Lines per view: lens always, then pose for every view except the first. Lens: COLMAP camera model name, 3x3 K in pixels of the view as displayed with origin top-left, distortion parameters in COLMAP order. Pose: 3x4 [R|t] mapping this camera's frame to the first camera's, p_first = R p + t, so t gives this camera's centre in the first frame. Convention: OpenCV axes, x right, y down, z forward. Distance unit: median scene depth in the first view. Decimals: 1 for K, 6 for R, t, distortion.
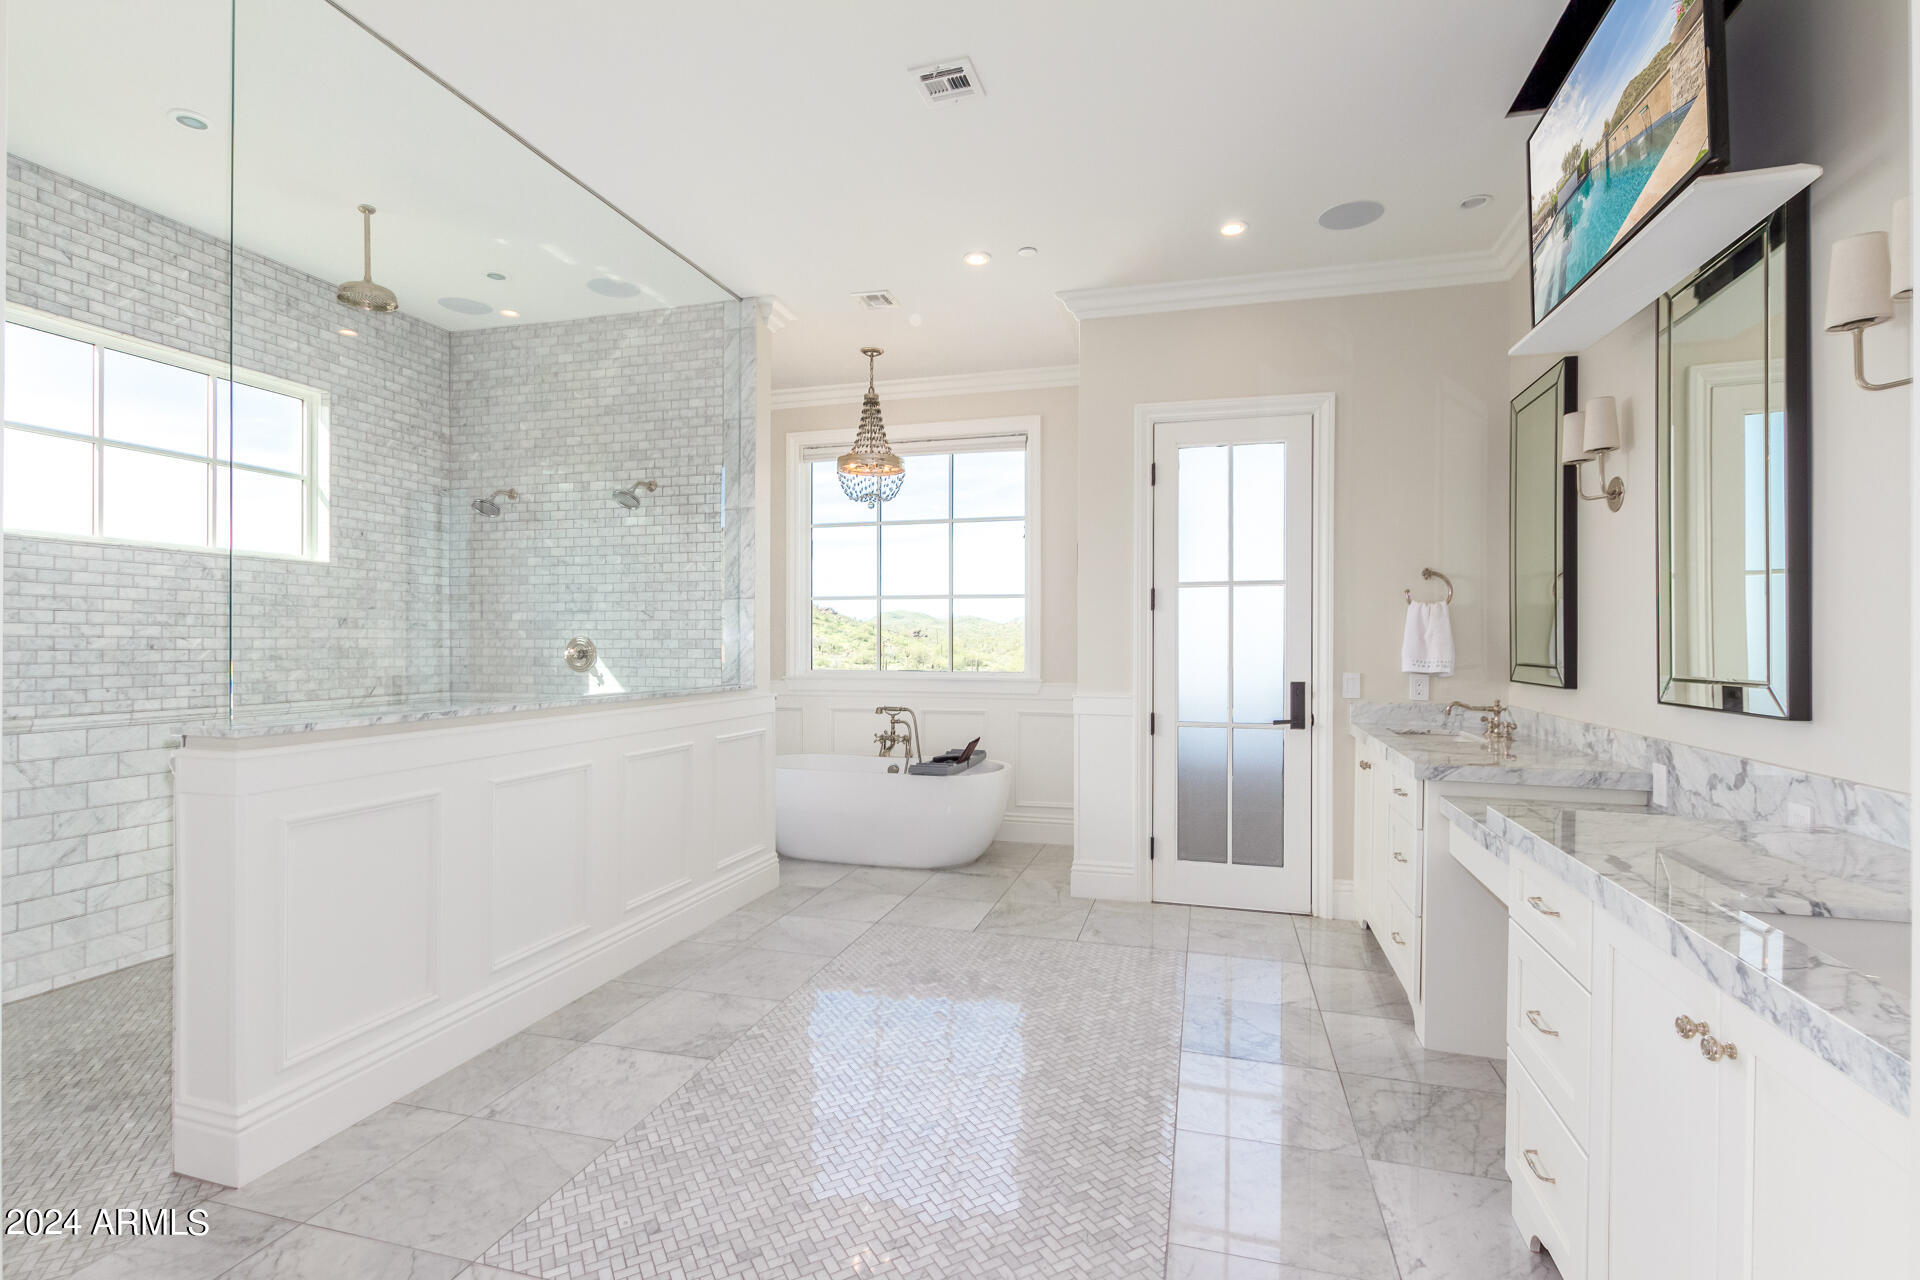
lens RADIAL K [[875.7, 0, 956.4], [0, 875.7, 644.0], [0, 0, 1]] dist [0.009401, -0.000705]
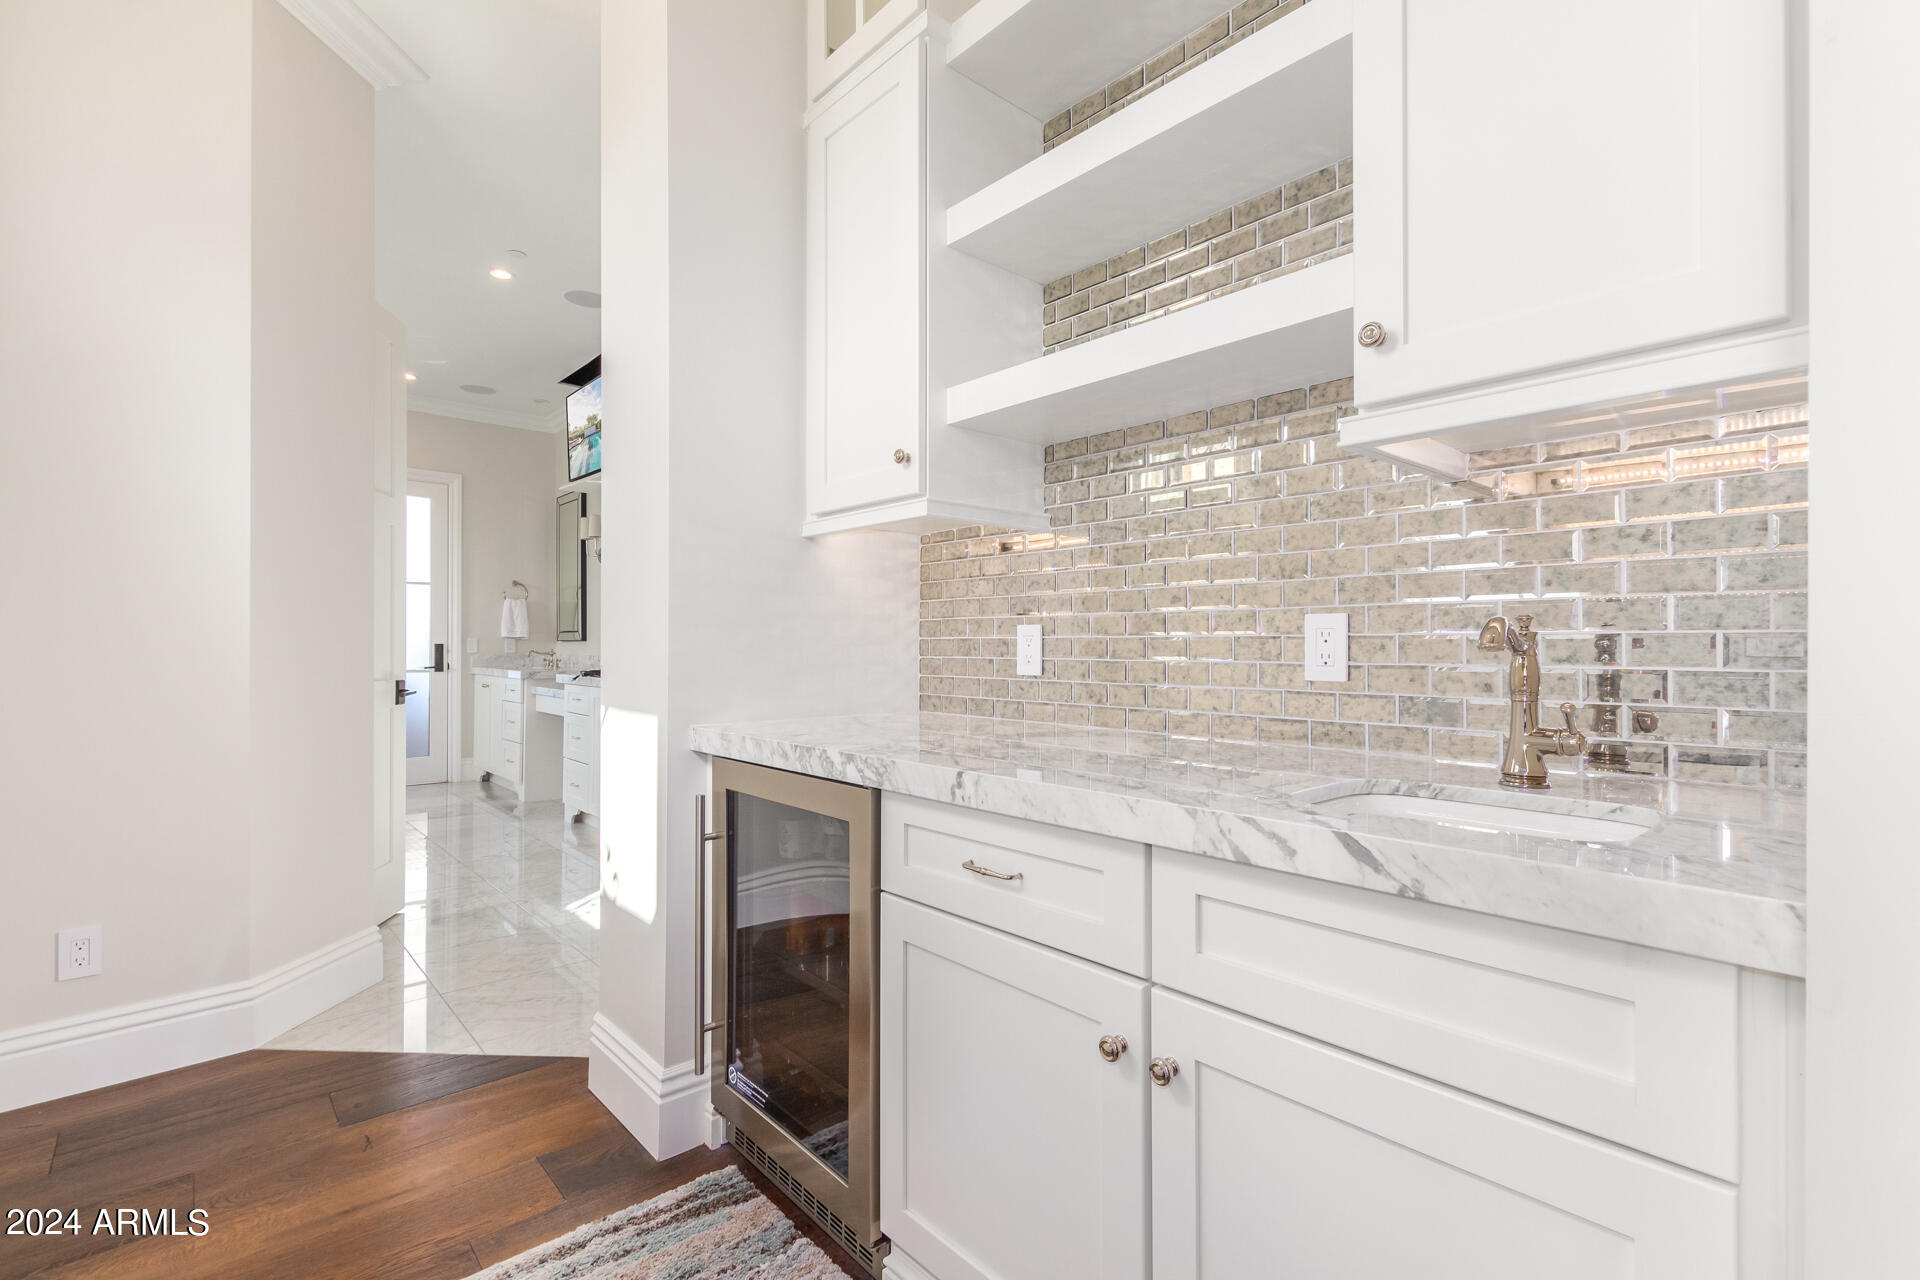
lens RADIAL K [[875.7, 0, 961.6], [0, 875.7, 636.1], [0, 0, 1]] dist [0.009401, -0.000705]
pose [[0.533691, 0.001687, 0.845678, -0.495553], [0.002070, 0.999992, -0.003300, 0.036766], [-0.845677, 0.003512, 0.533684, -0.735441]]
